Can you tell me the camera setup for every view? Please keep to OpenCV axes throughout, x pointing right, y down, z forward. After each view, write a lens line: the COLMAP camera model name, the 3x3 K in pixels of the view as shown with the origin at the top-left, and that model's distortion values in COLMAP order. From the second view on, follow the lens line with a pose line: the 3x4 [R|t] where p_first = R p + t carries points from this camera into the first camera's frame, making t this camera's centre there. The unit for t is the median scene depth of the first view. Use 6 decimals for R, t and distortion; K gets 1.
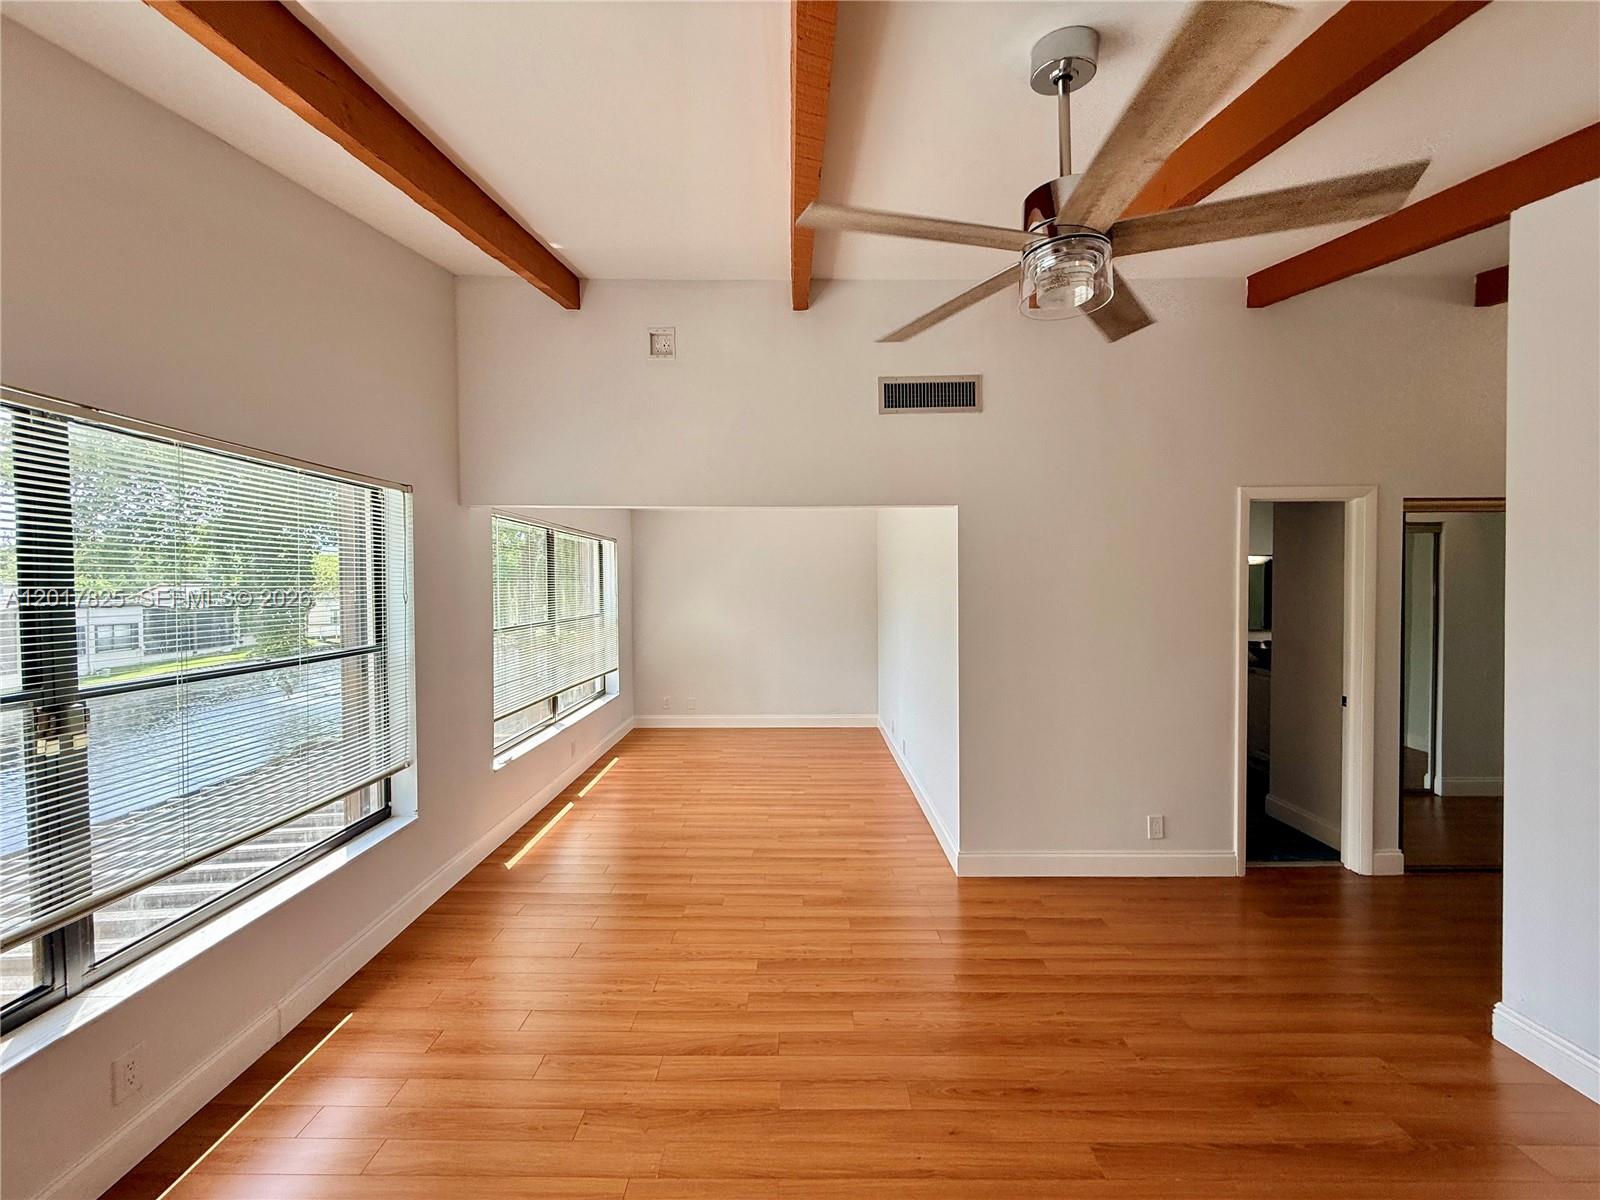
lens RADIAL K [[639.6, 0, 796.4], [0, 639.6, 594.6], [0, 0, 1]] dist [0.000567, 0.000367]
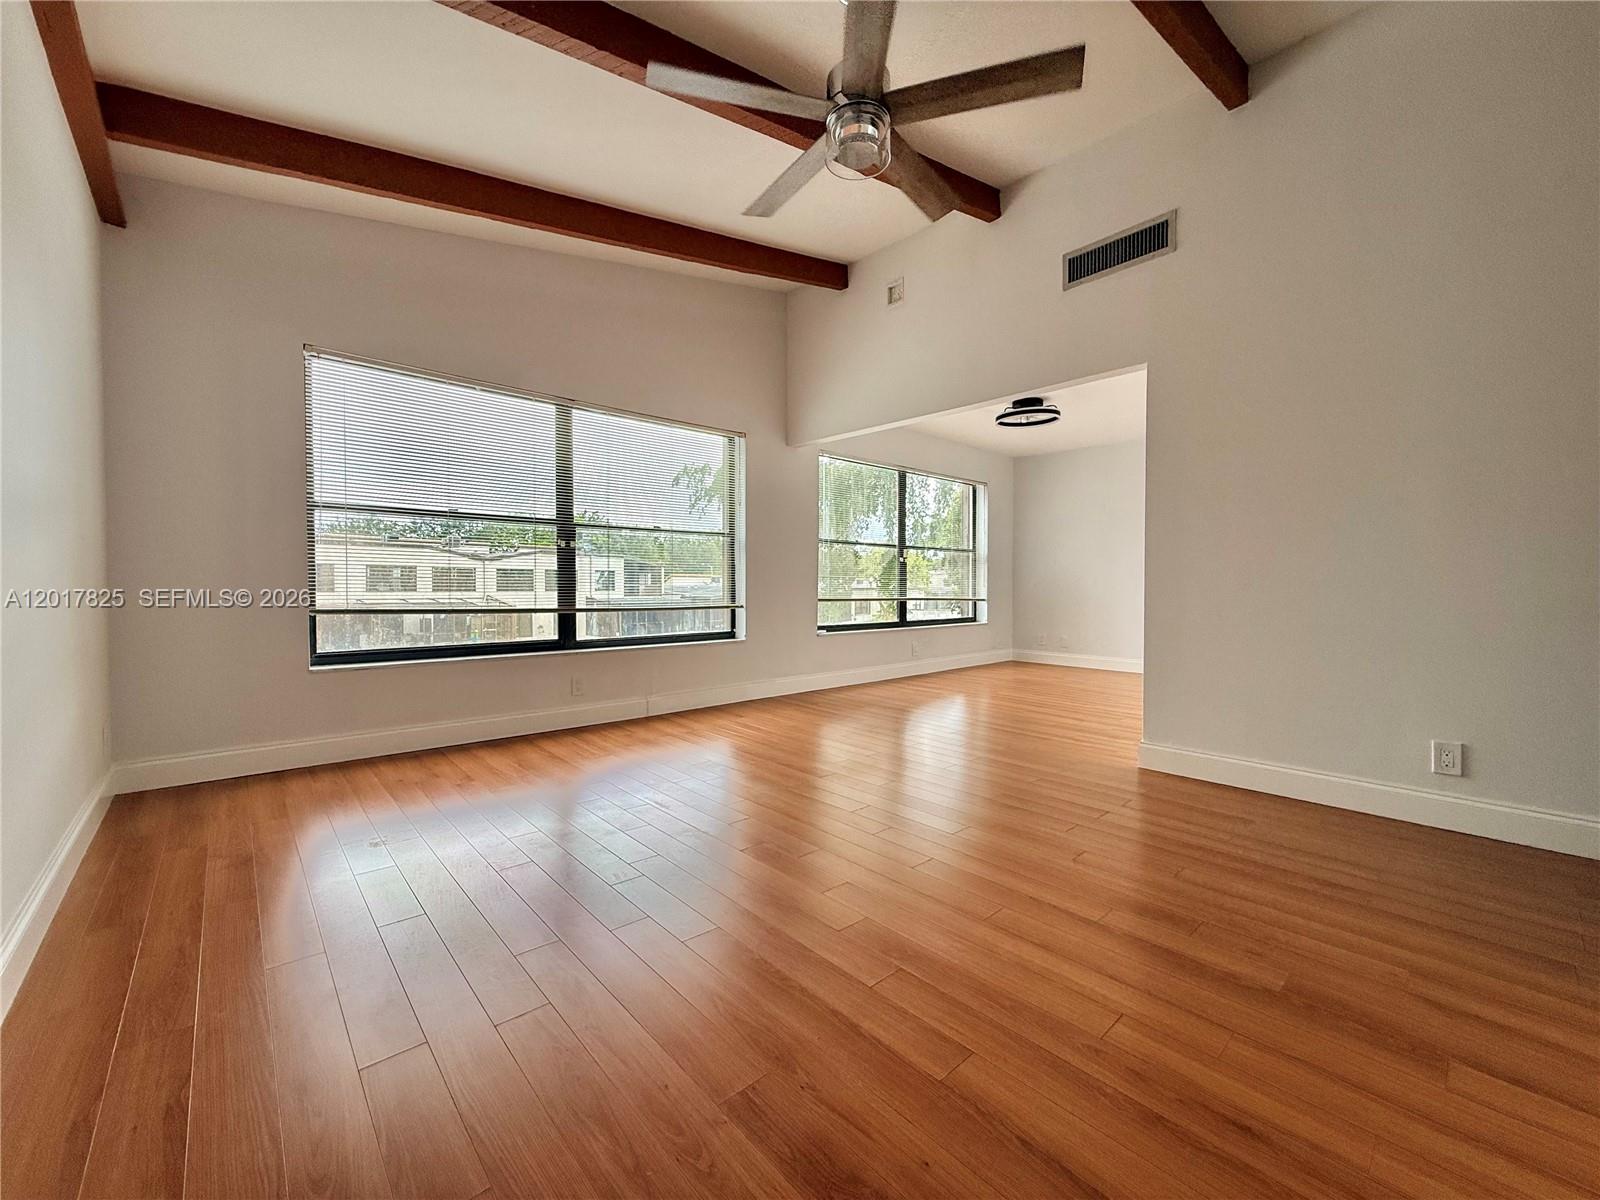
lens RADIAL K [[639.6, 0, 805.9], [0, 639.6, 592.6], [0, 0, 1]] dist [0.000567, 0.000367]
pose [[0.676982, 0.014057, -0.735865, 0.608106], [-0.016818, 0.999852, 0.003627, 0.197476], [0.735807, 0.009920, 0.677118, 0.022441]]
